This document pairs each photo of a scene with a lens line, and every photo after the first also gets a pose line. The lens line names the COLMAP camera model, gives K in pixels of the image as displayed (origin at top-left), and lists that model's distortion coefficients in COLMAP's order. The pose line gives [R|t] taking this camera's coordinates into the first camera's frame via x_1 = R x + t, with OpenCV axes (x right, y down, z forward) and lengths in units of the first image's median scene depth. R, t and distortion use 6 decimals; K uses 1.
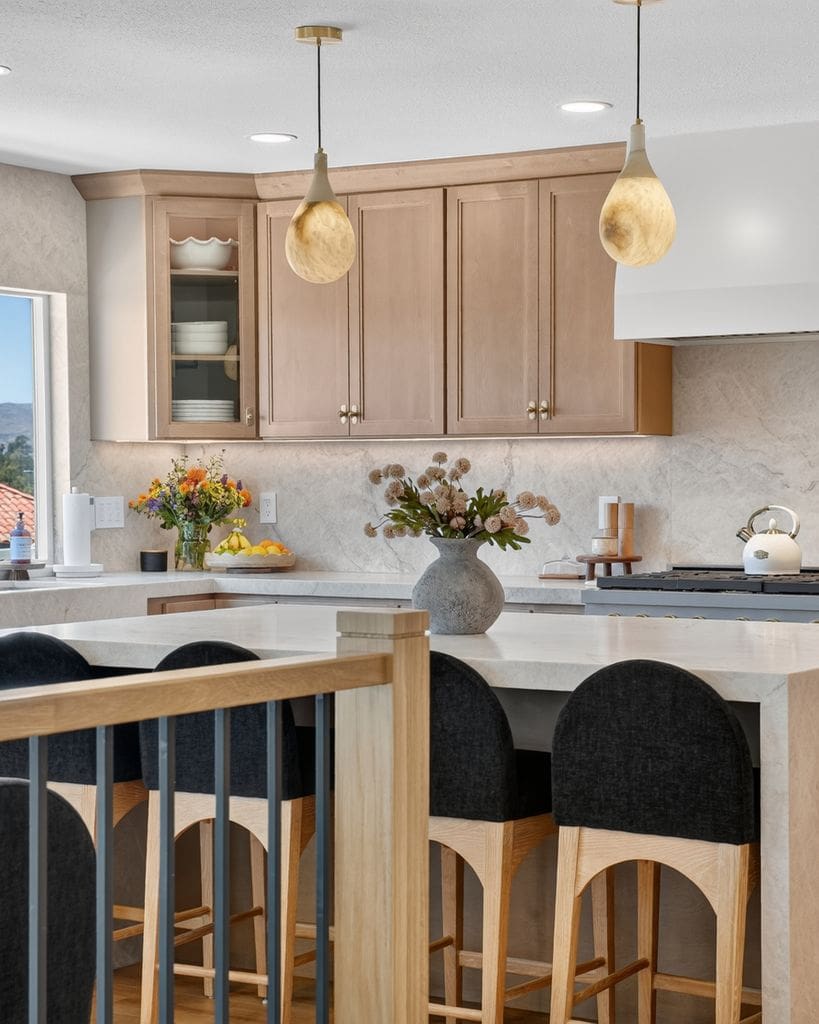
lens RADIAL K [[2266.2, 0, 409.5], [0, 2266.2, 512.0], [0, 0, 1]] dist [0.213307, -0.035491]
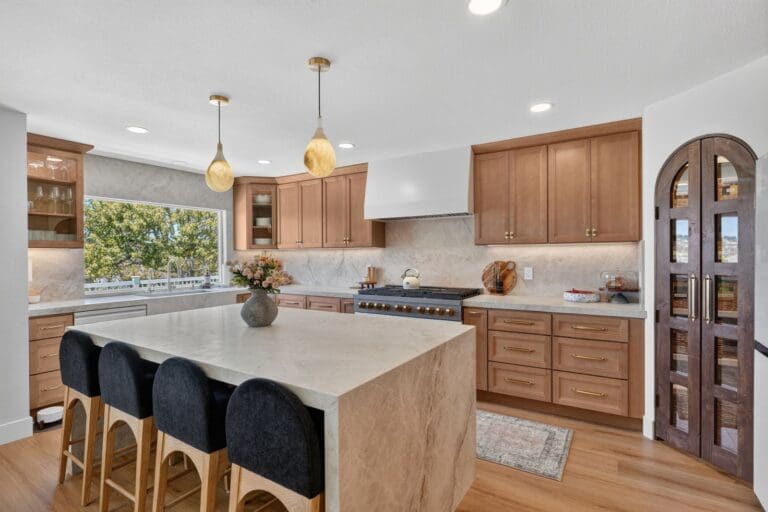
lens RADIAL K [[382.2, 0, 374.7], [0, 382.2, 255.8], [0, 0, 1]] dist [-0.002421, 0.000094]
pose [[0.999771, -0.003888, -0.021034, 0.111616], [0.003658, 0.999933, -0.010970, -0.014692], [0.021075, 0.010891, 0.999719, 0.410387]]
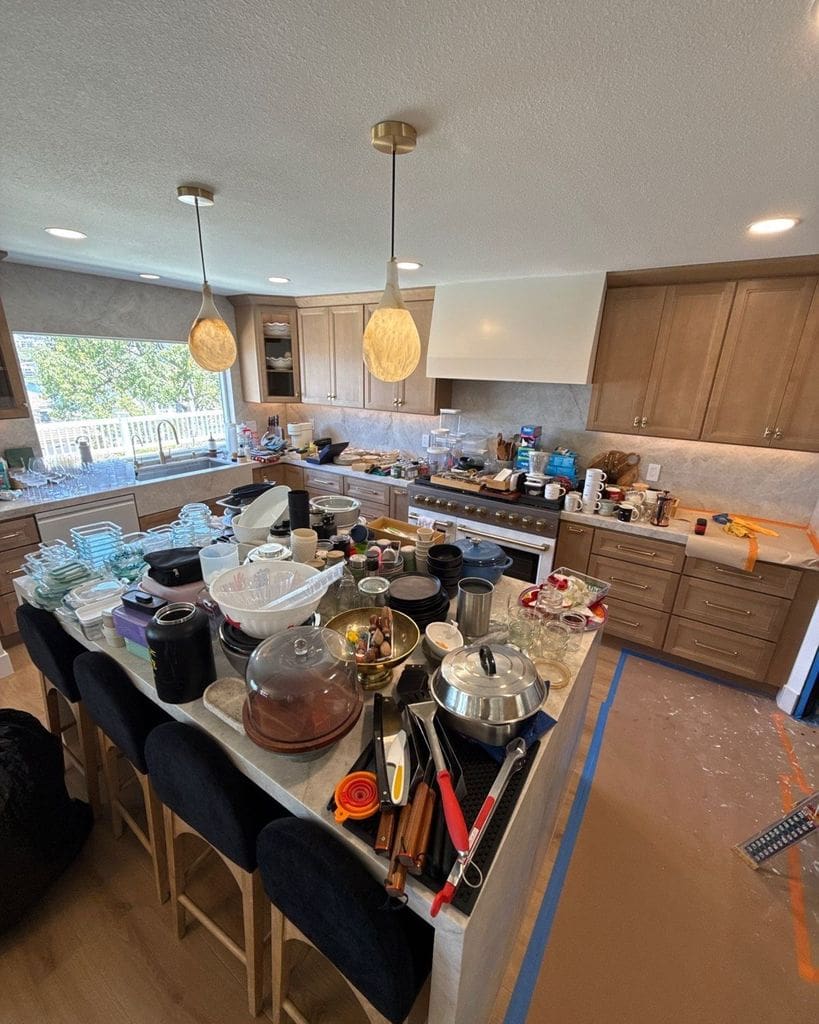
lens RADIAL K [[432.6, 0, 403.3], [0, 432.6, 510.0], [0, 0, 1]] dist [-0.000400, 0.000056]
pose [[0.998907, 0.040535, -0.023256, 0.078180], [-0.031431, 0.951012, 0.307551, -0.078532], [0.034584, -0.306484, 0.951247, 0.501876]]
